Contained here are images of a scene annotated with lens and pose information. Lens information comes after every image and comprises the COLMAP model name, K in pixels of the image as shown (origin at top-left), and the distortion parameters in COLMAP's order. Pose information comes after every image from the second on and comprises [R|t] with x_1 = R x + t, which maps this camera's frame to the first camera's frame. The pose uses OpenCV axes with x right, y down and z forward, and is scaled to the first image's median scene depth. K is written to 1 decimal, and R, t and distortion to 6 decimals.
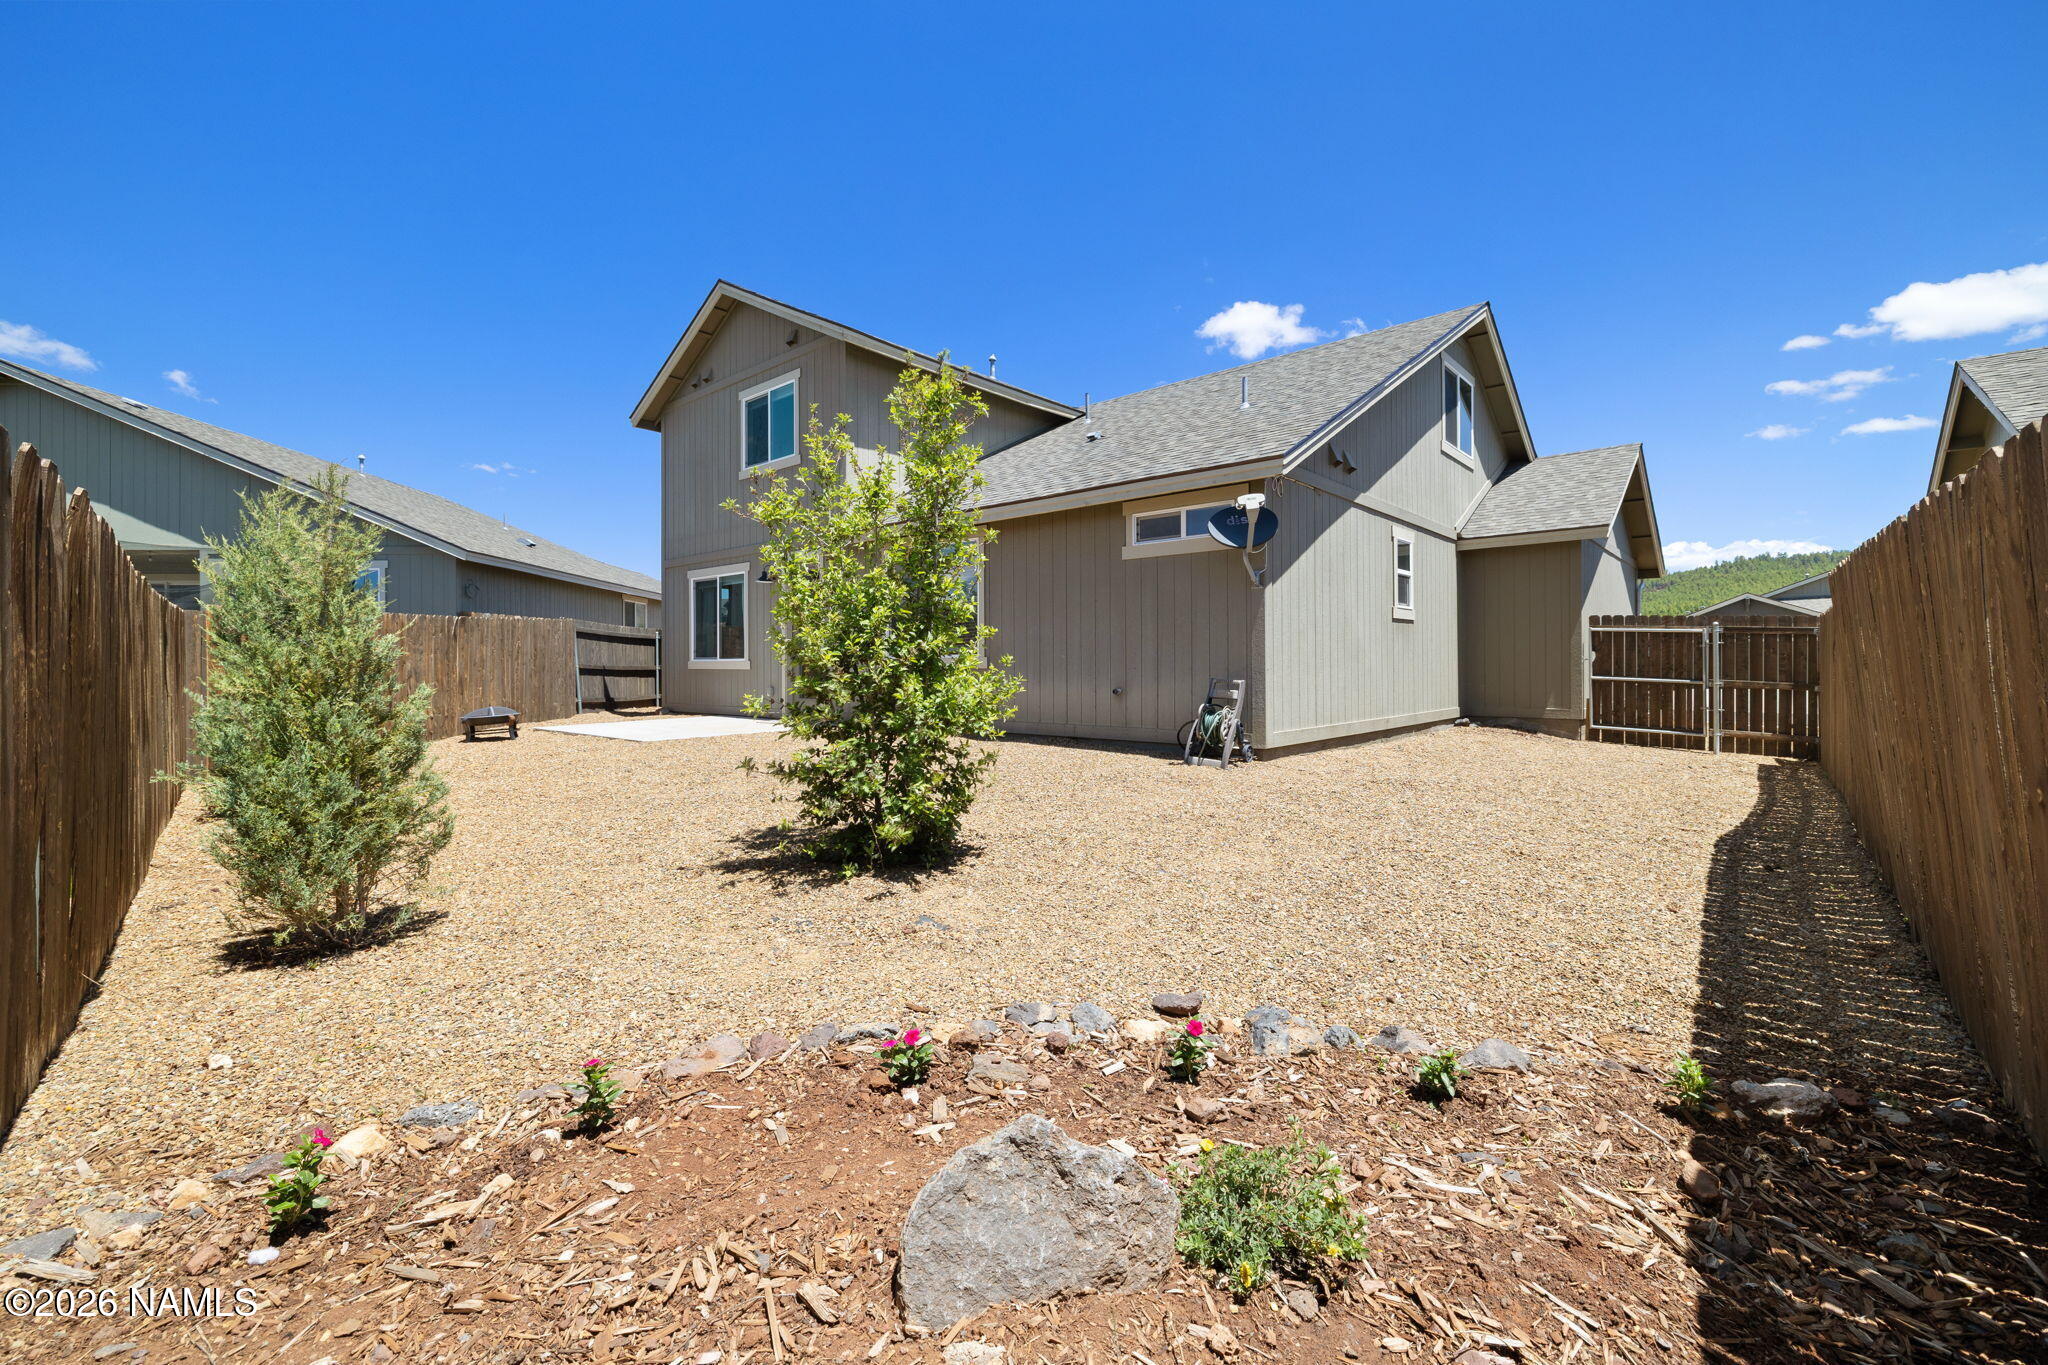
lens RADIAL K [[862.7, 0, 1014.6], [0, 862.7, 658.7], [0, 0, 1]] dist [0.002316, -0.000062]
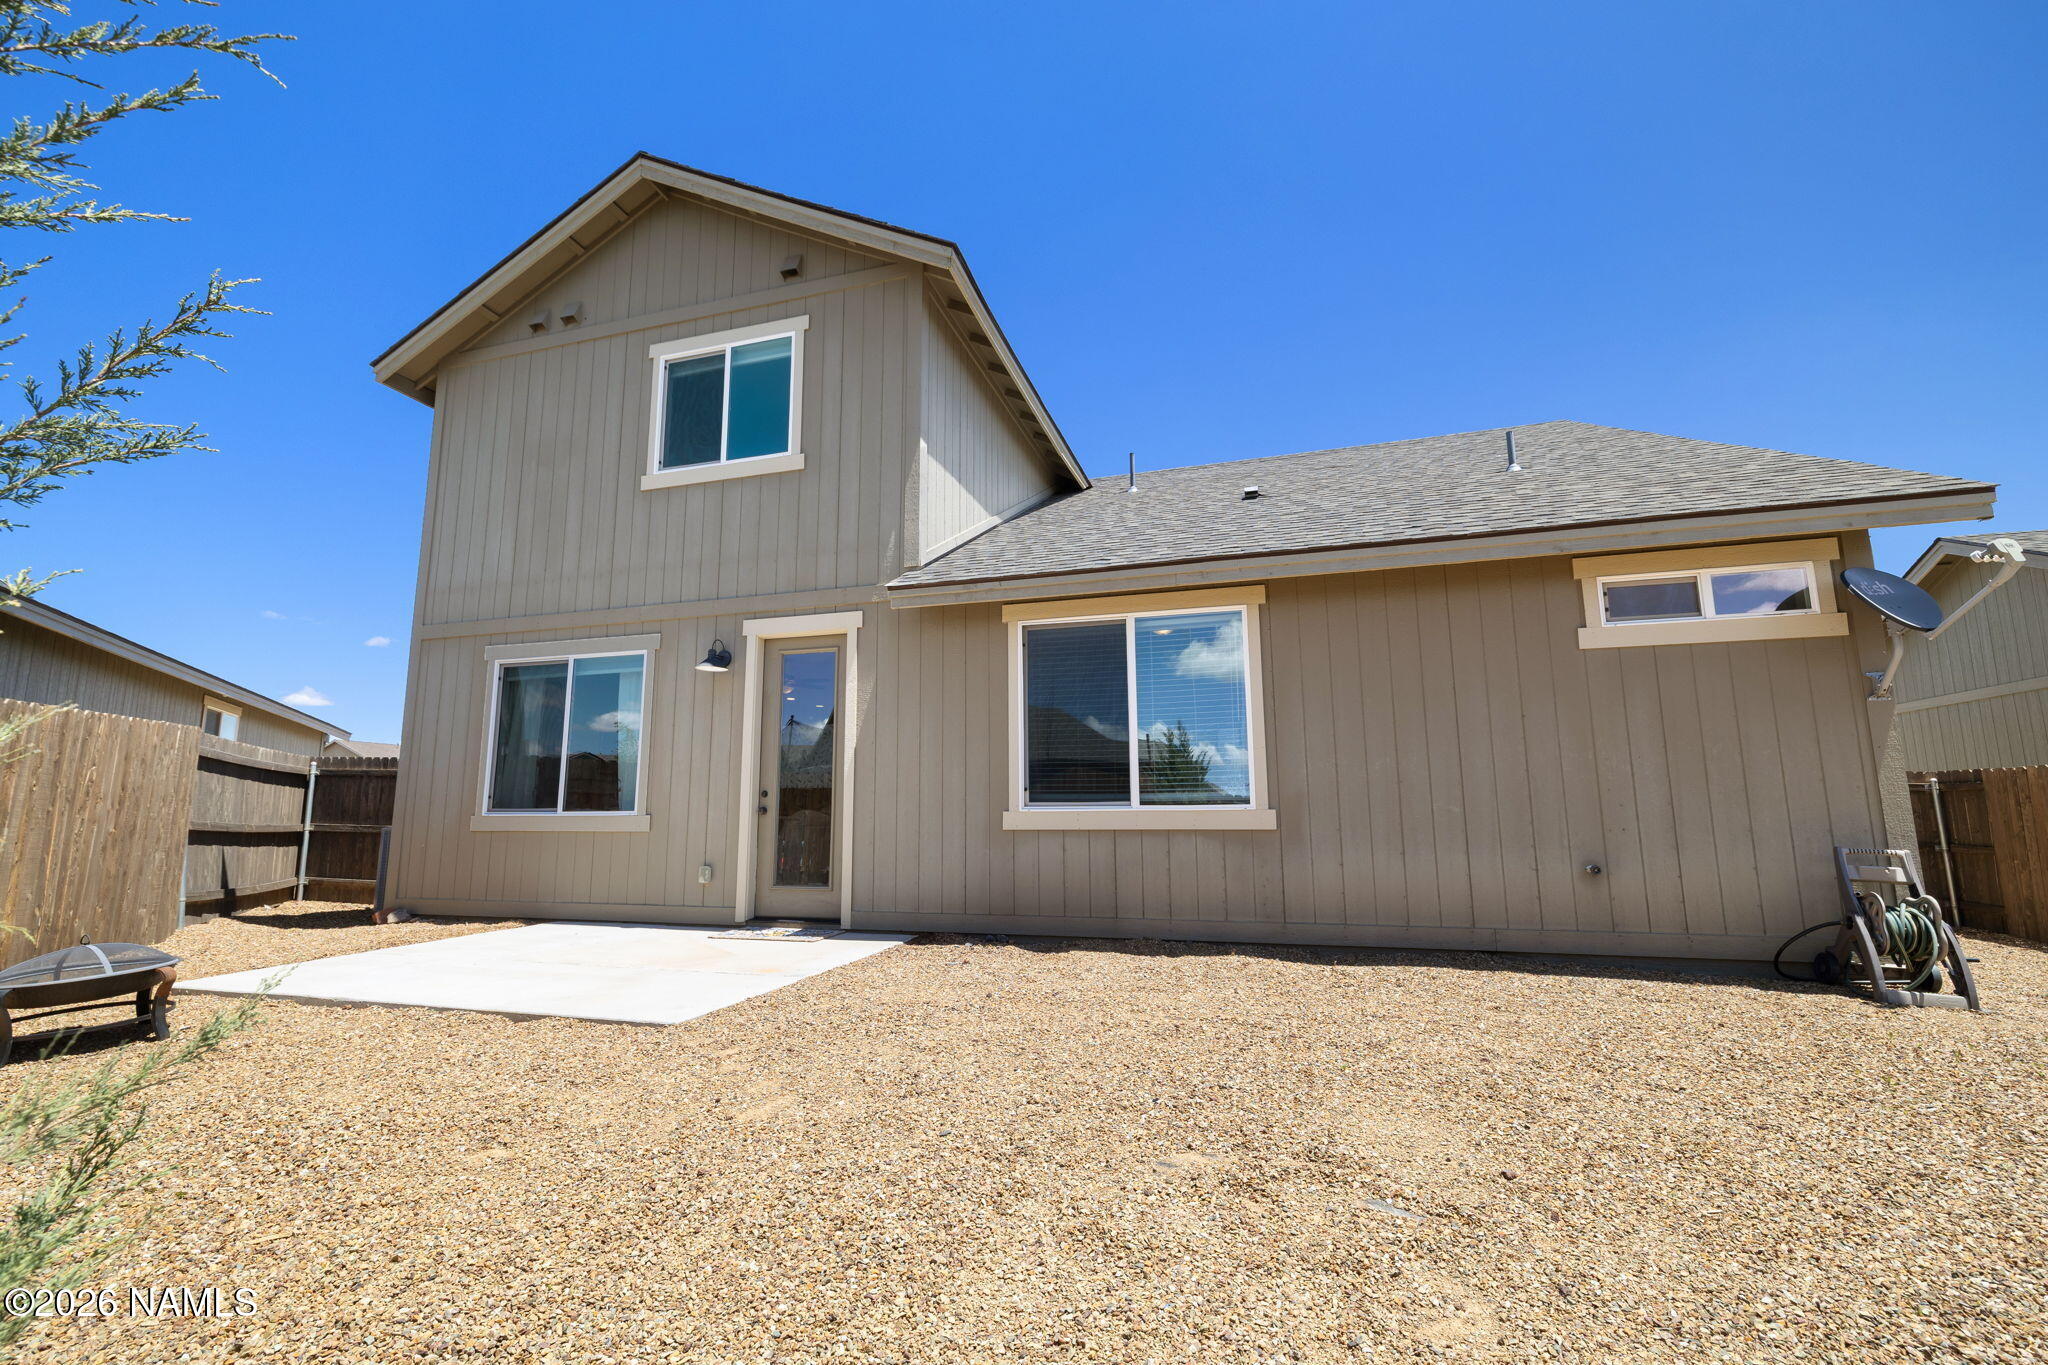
lens RADIAL K [[881.0, 0, 989.6], [0, 881.0, 679.7], [0, 0, 1]] dist [0.000358, -0.000014]
pose [[0.912528, 0.064695, 0.403865, -0.344071], [-0.002770, 0.988366, -0.152067, 0.001682], [-0.409004, 0.137647, 0.902091, 0.416186]]
